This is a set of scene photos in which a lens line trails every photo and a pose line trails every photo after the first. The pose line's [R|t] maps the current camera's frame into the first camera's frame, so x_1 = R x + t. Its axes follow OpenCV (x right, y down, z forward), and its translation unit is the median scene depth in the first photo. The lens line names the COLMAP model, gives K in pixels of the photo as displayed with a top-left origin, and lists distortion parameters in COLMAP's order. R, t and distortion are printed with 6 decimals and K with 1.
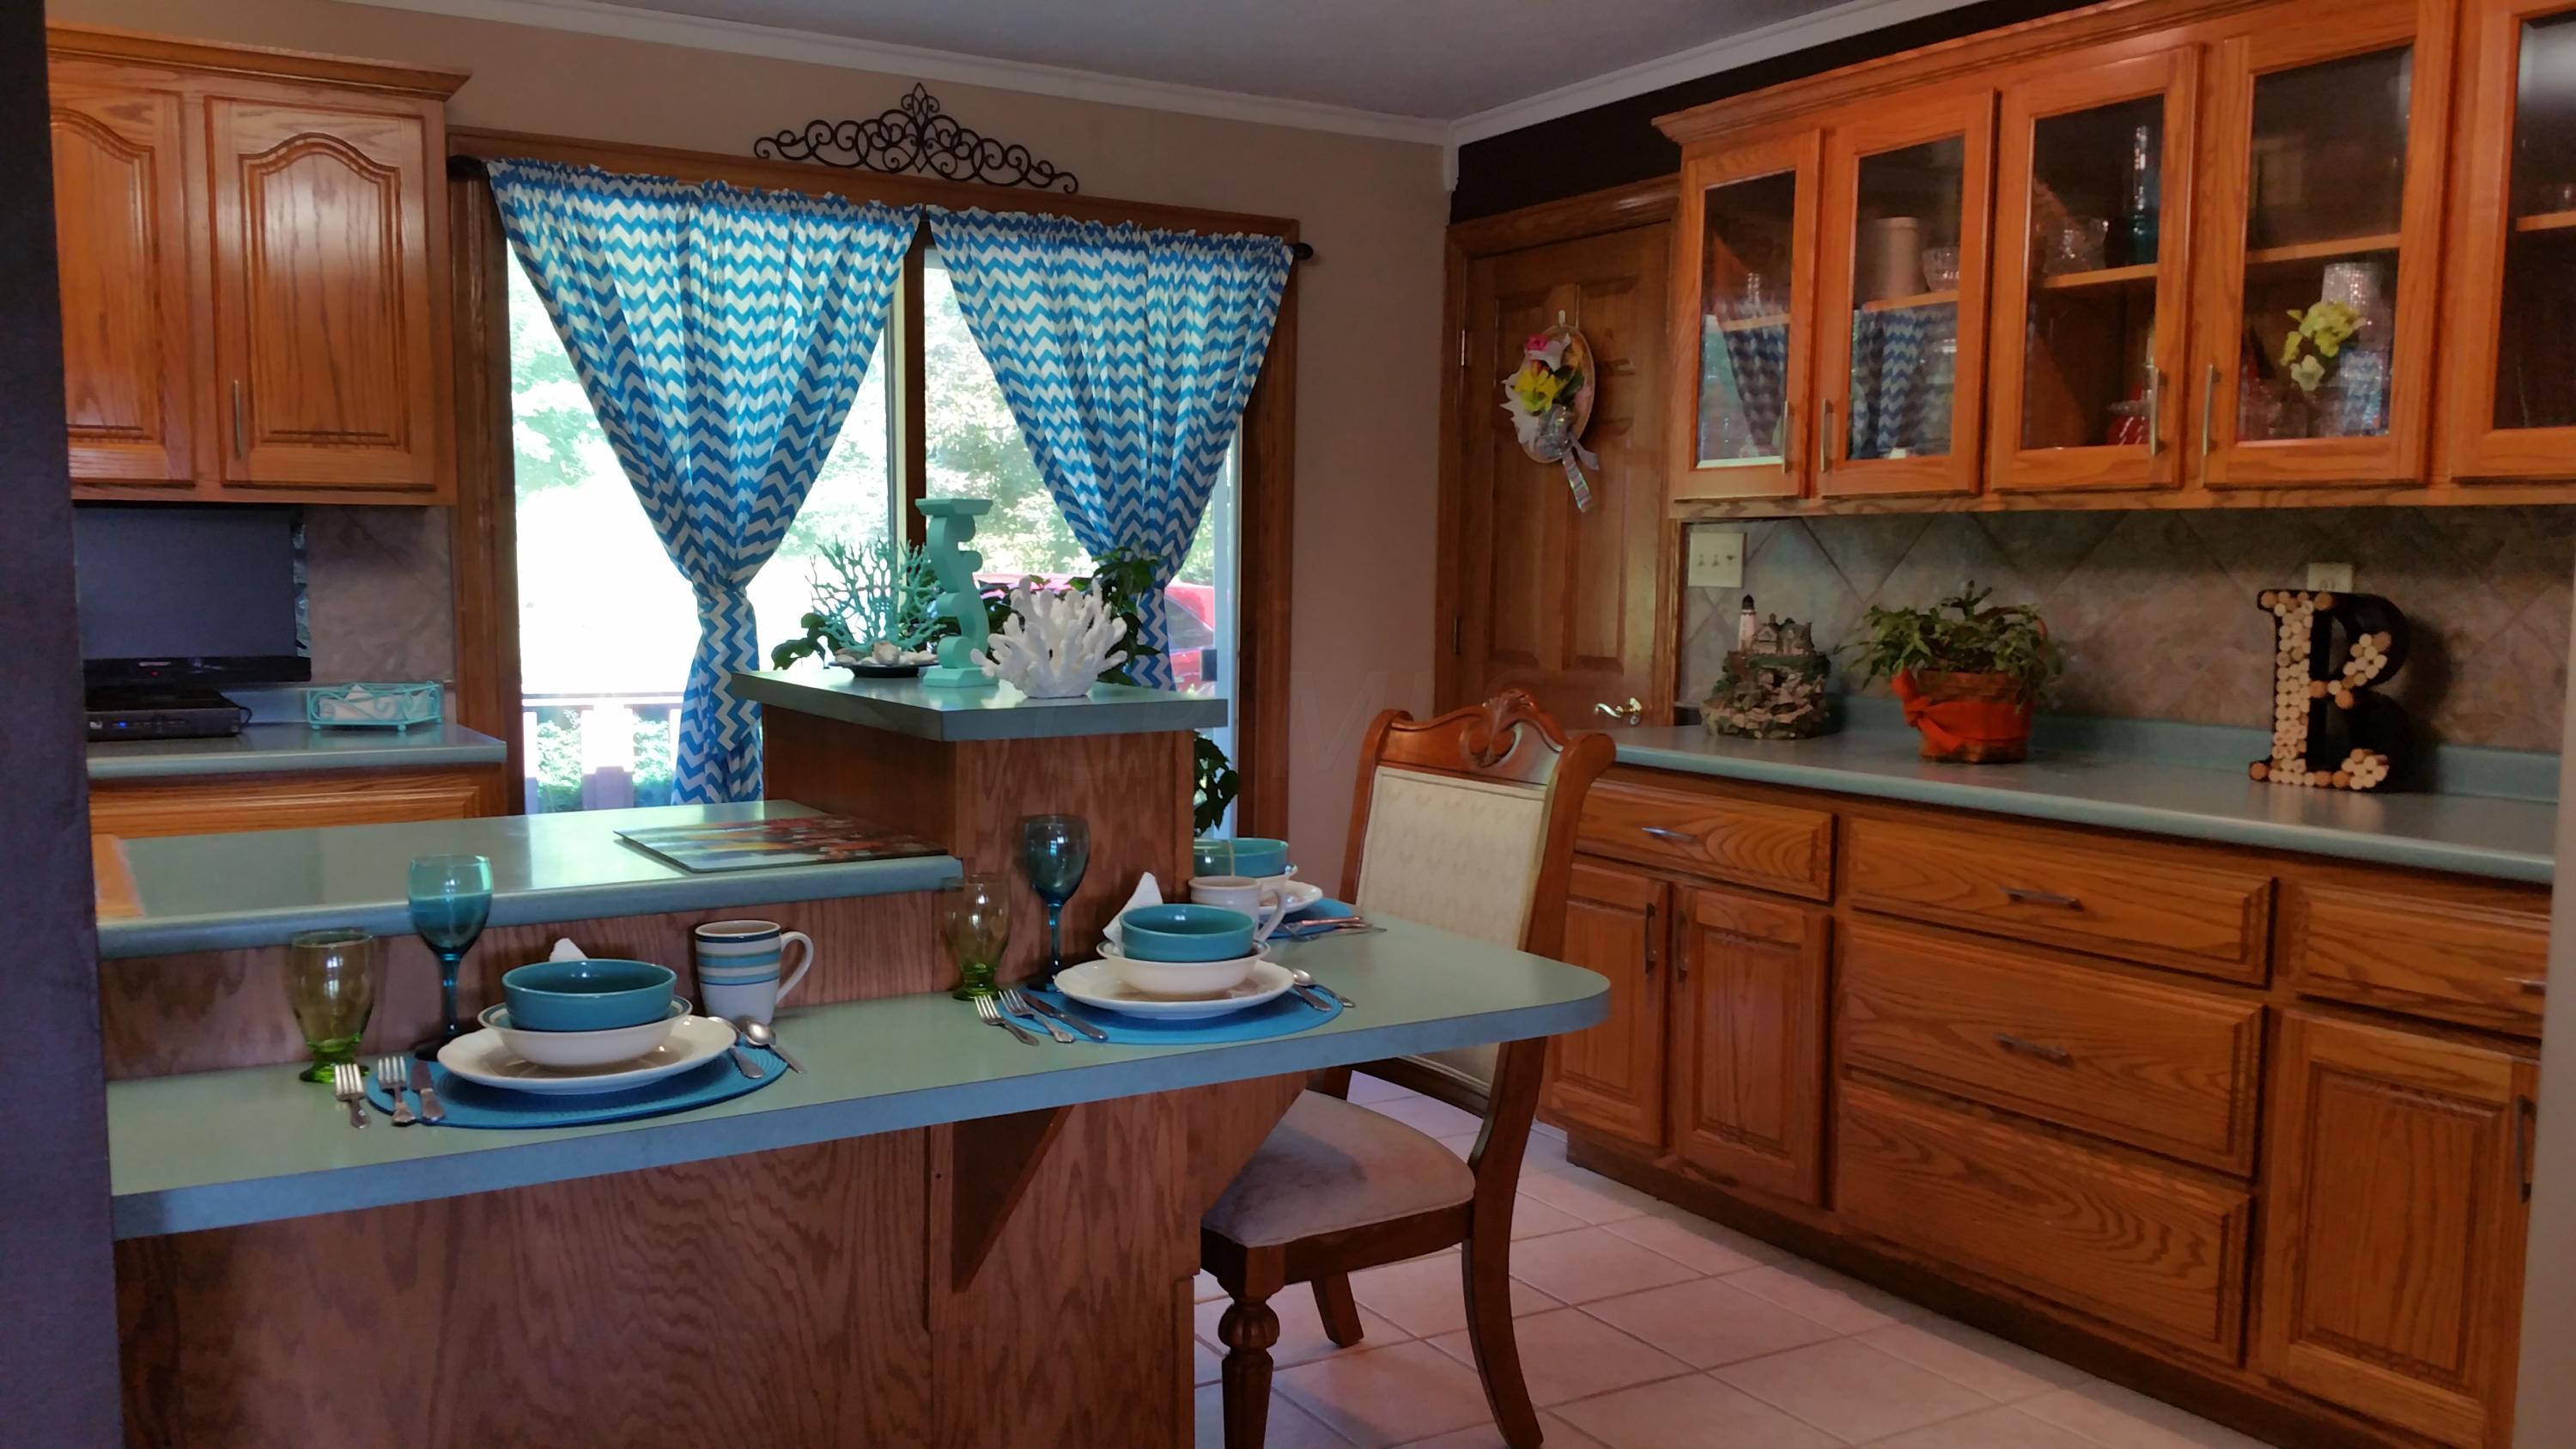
lens RADIAL K [[2098.6, 0, 1285.7], [0, 2098.6, 734.8], [0, 0, 1]] dist [0.119110, -0.212727]
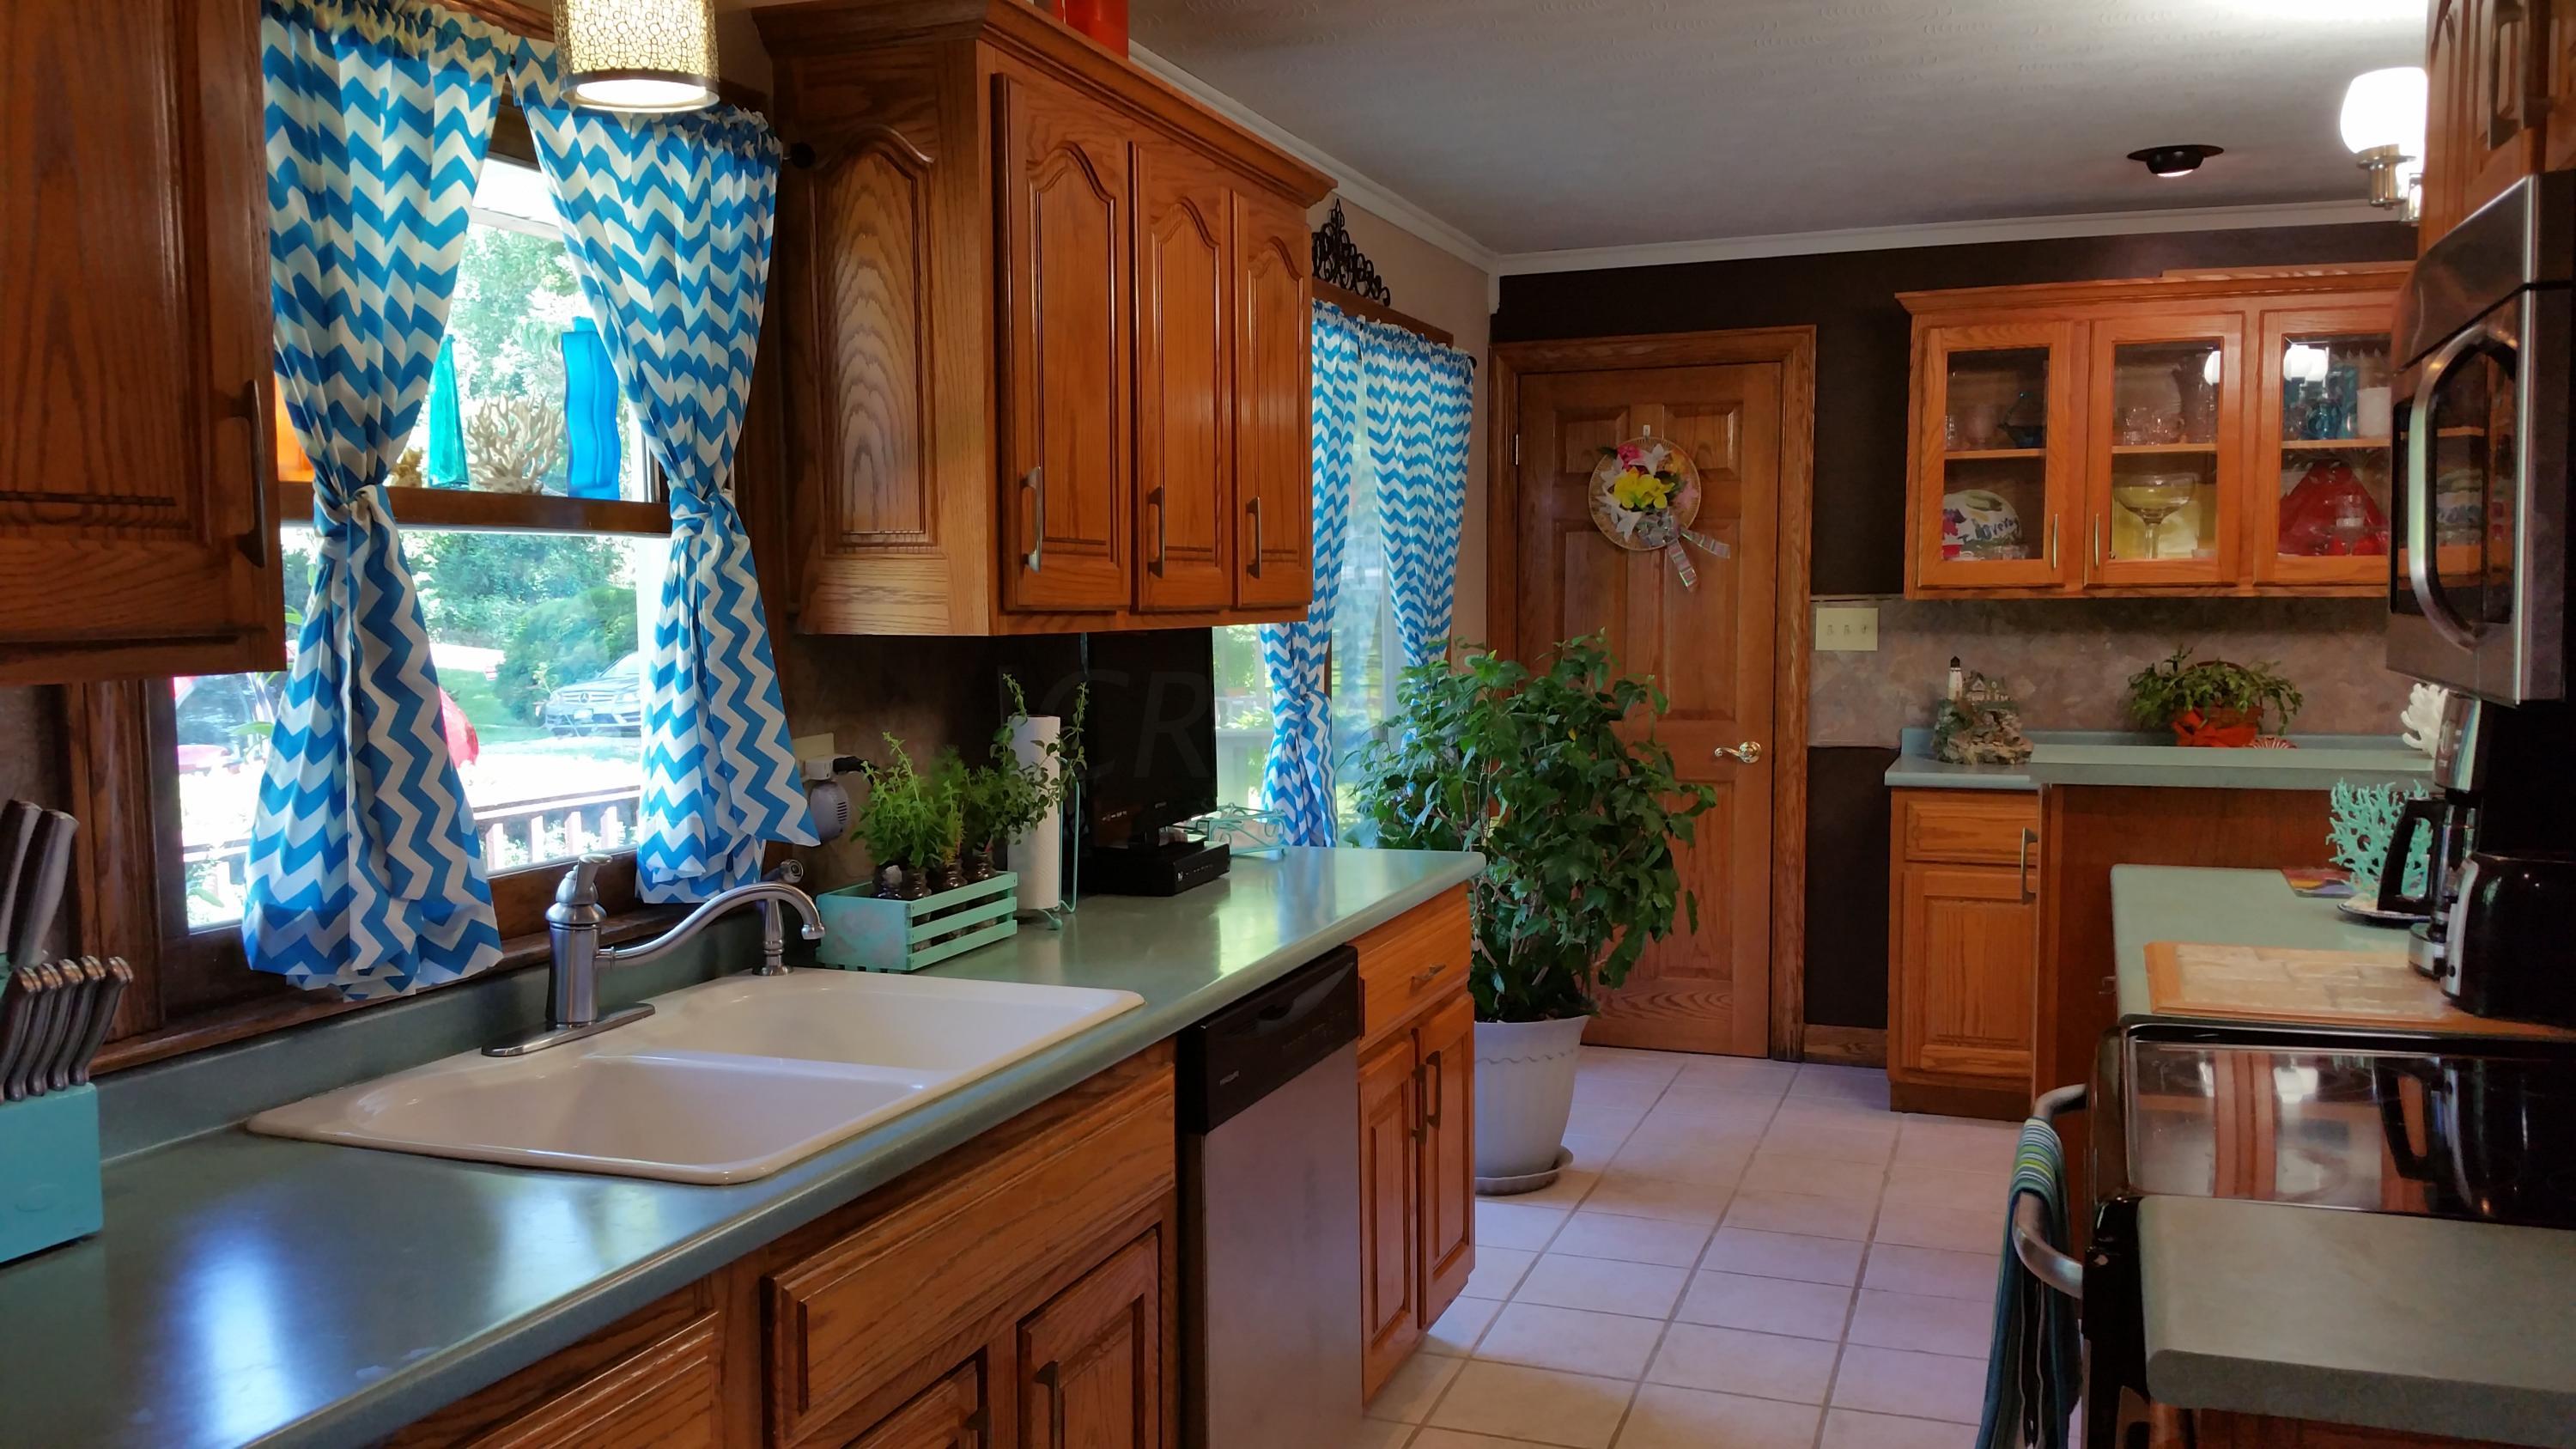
lens RADIAL K [[2098.6, 0, 1275.8], [0, 2098.6, 724.9], [0, 0, 1]] dist [0.119110, -0.212727]
pose [[0.785981, -0.058002, 0.615524, -0.809950], [0.068718, 0.997617, 0.006261, -0.053725], [-0.614420, 0.037377, 0.788094, 0.193040]]
